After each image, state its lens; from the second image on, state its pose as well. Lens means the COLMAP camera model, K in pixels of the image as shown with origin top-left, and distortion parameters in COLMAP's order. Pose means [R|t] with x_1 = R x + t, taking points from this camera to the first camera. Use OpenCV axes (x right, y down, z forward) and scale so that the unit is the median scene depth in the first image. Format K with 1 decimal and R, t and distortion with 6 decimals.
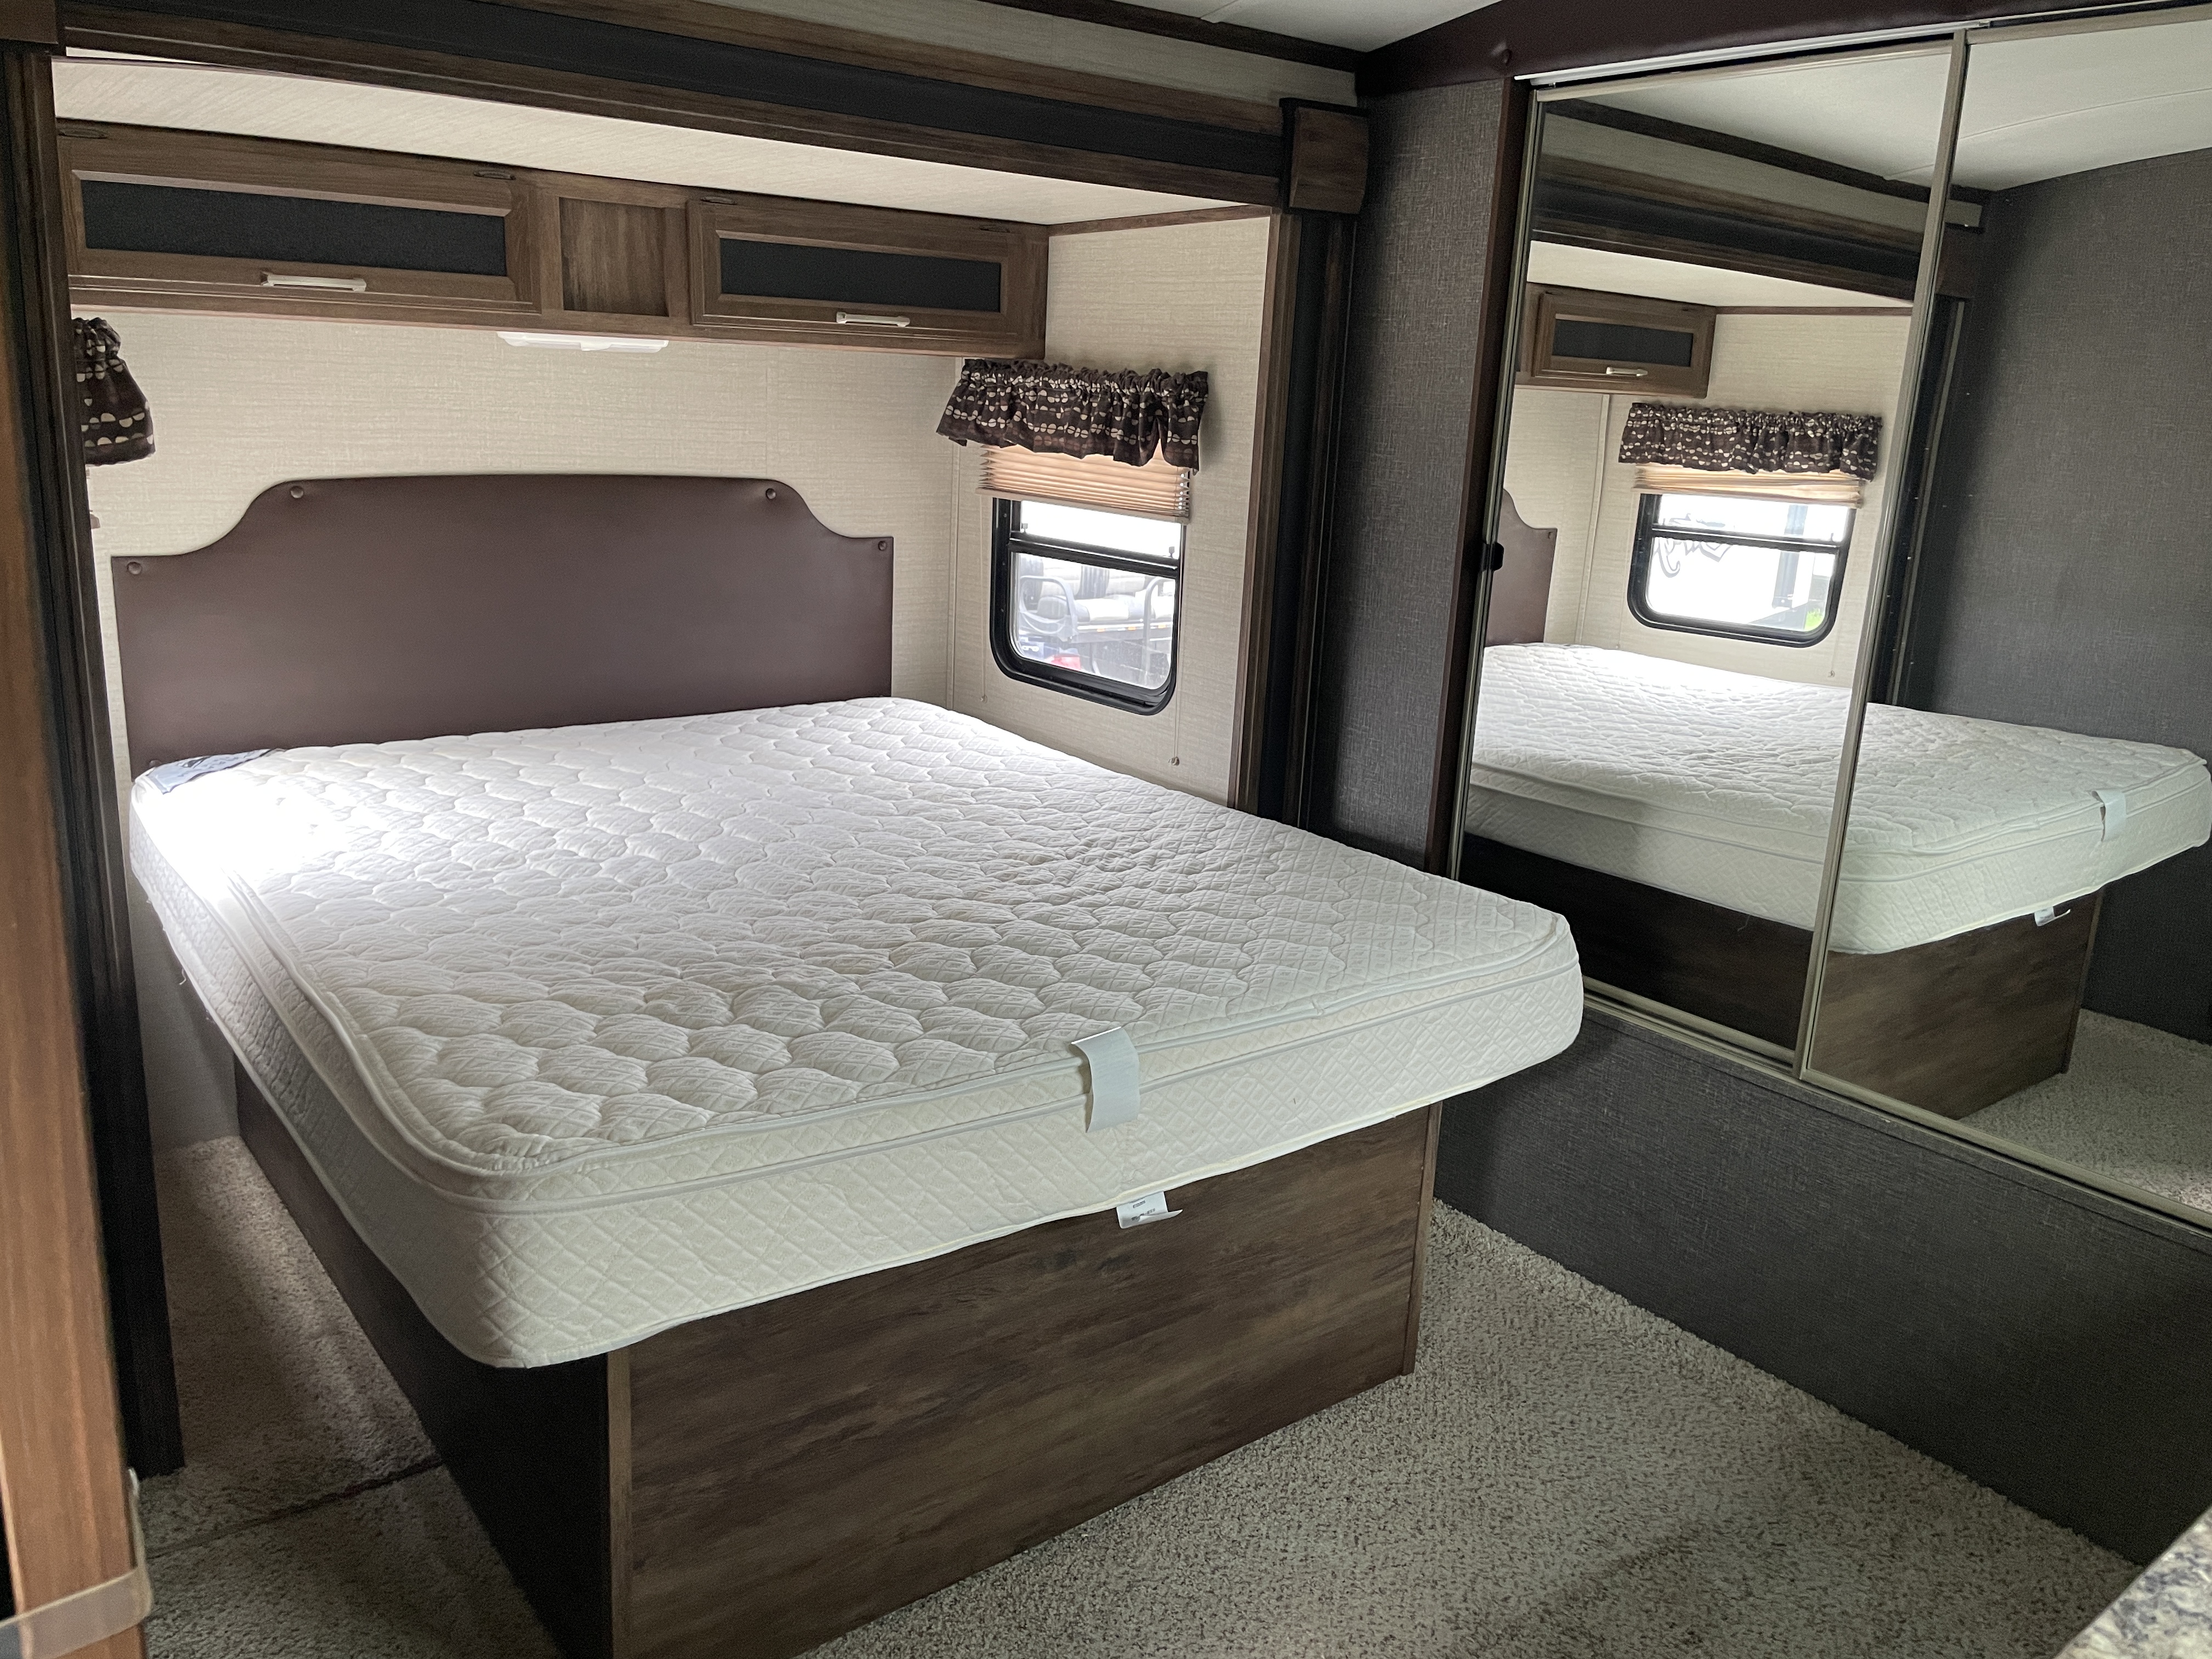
lens RADIAL K [[1699.9, 0, 1092.5], [0, 1699.9, 822.4], [0, 0, 1]] dist [0.051781, -0.054720]
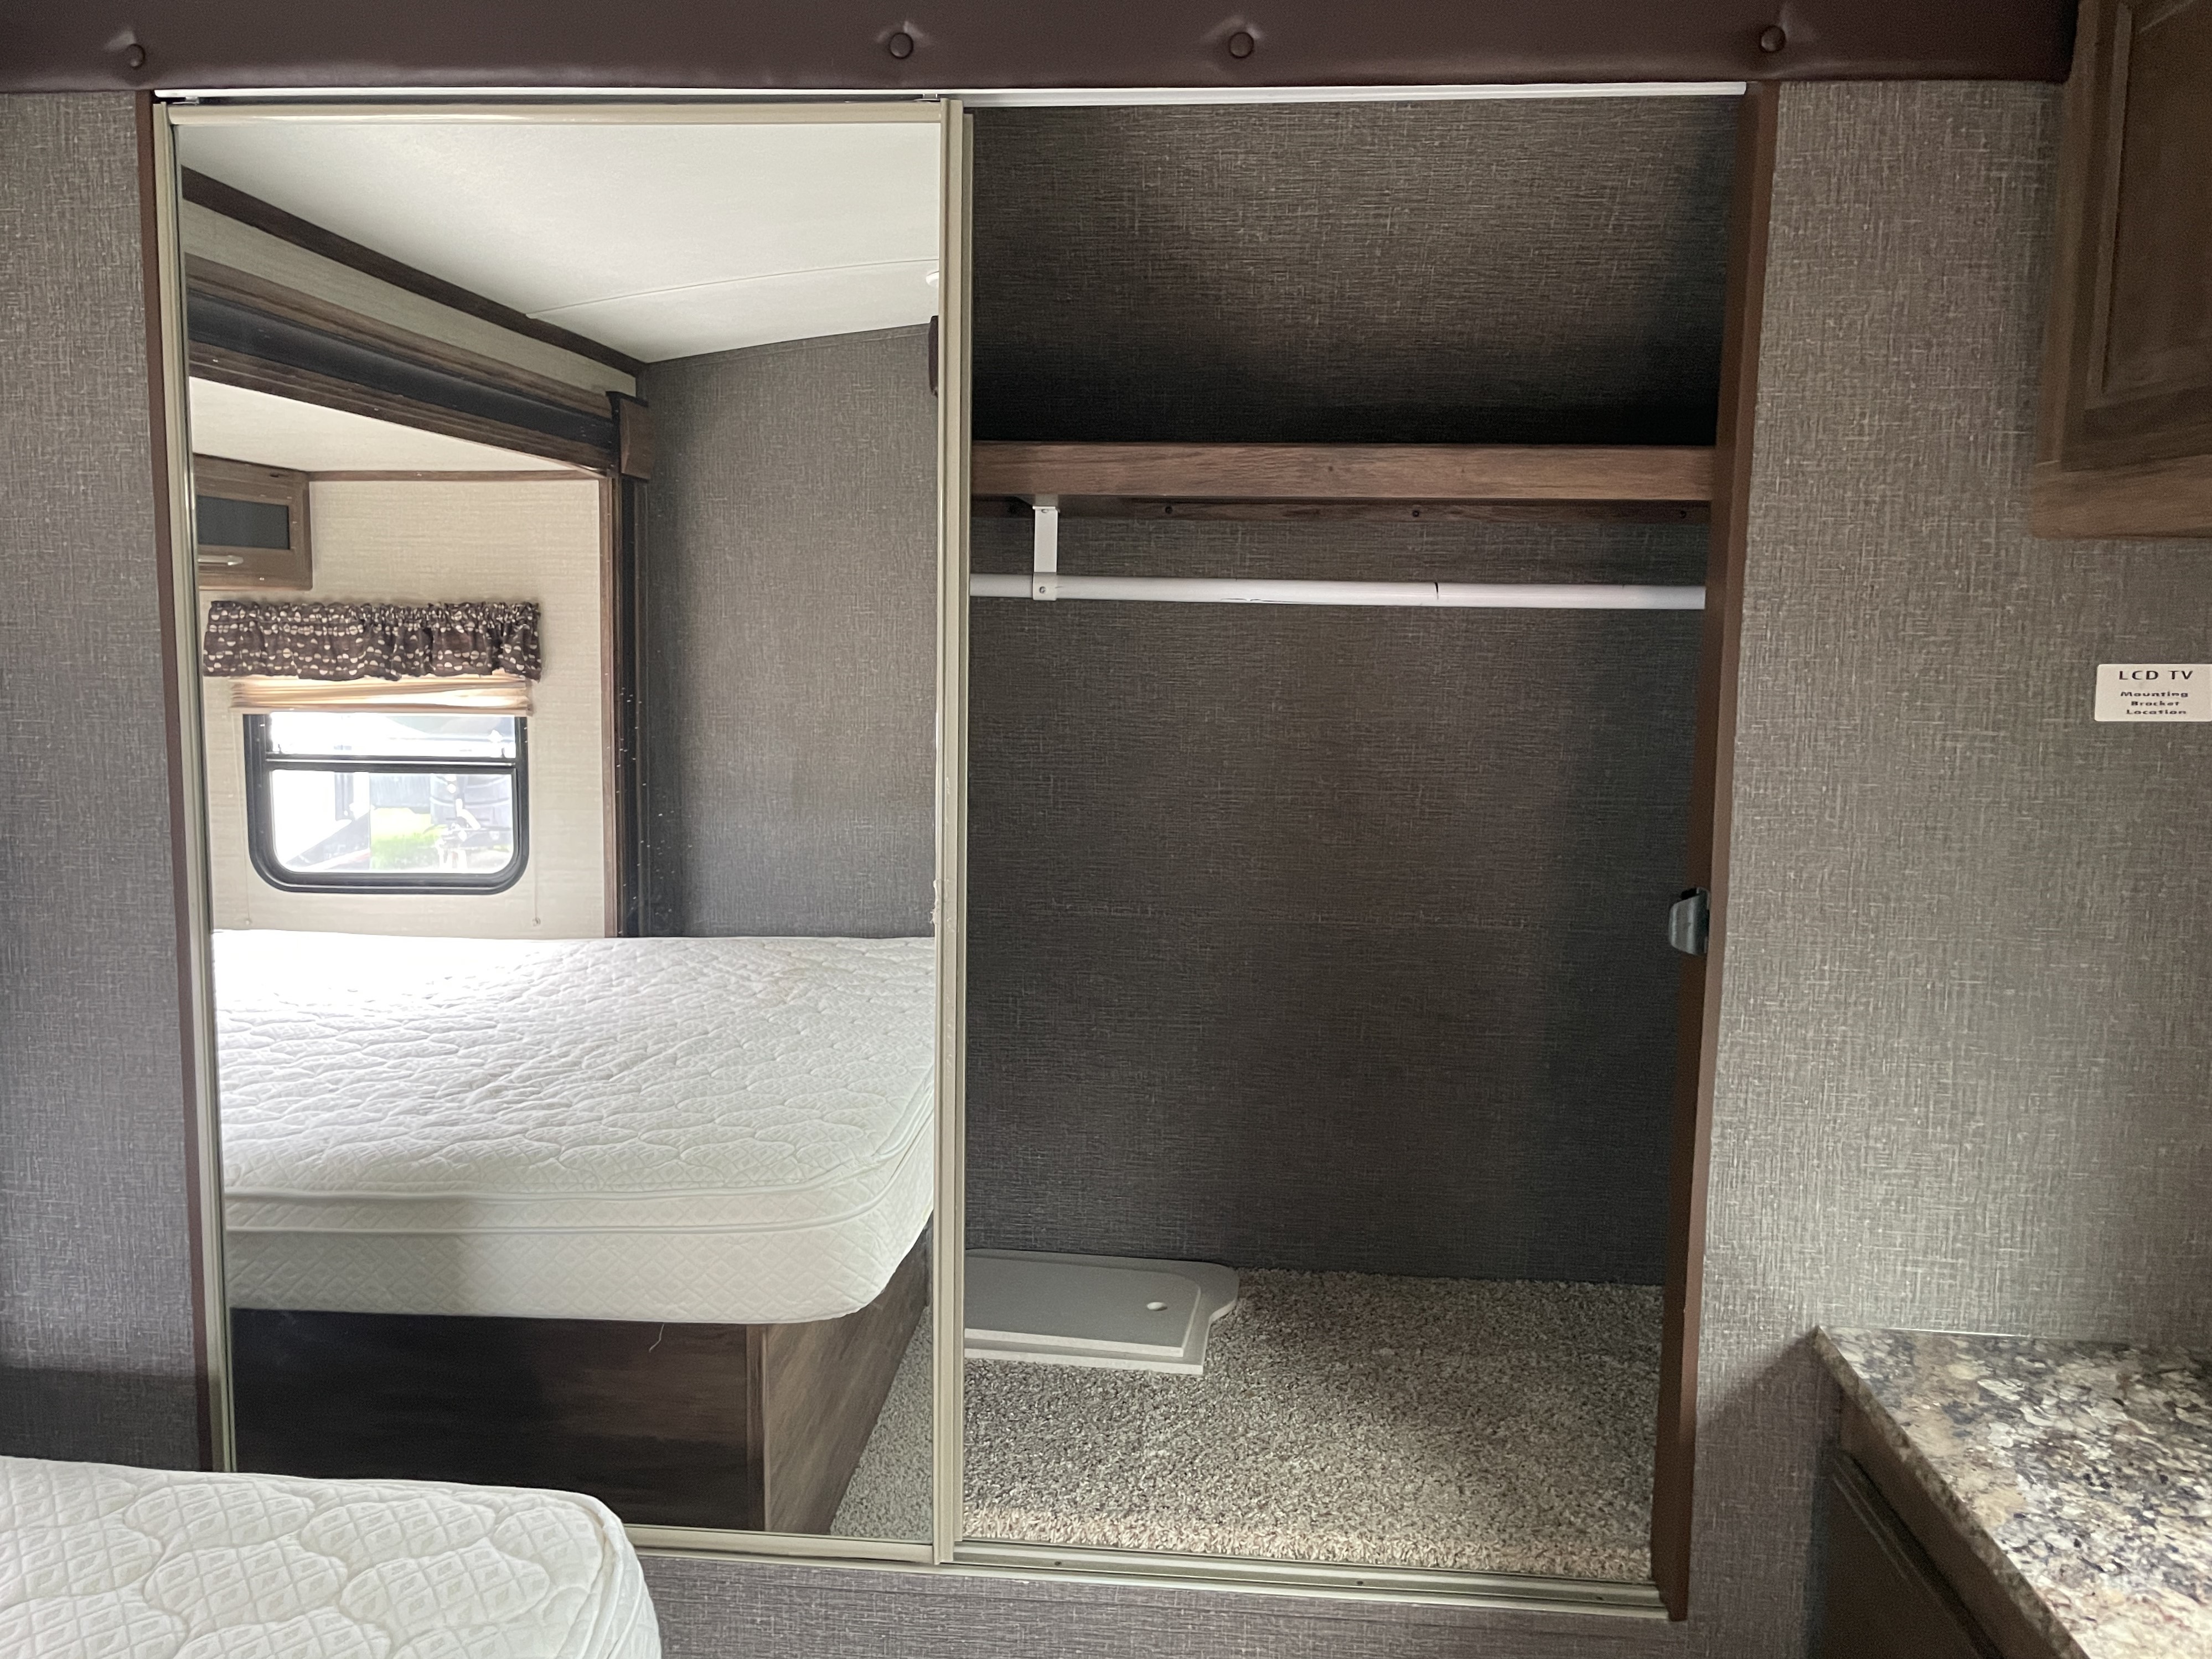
lens RADIAL K [[1699.9, 0, 986.0], [0, 1699.9, 825.5], [0, 0, 1]] dist [0.051781, -0.054720]
pose [[0.643494, -0.149790, 0.750652, -0.039097], [0.219490, 0.975593, 0.006519, -0.085445], [-0.733307, 0.160566, 0.660666, 0.295923]]
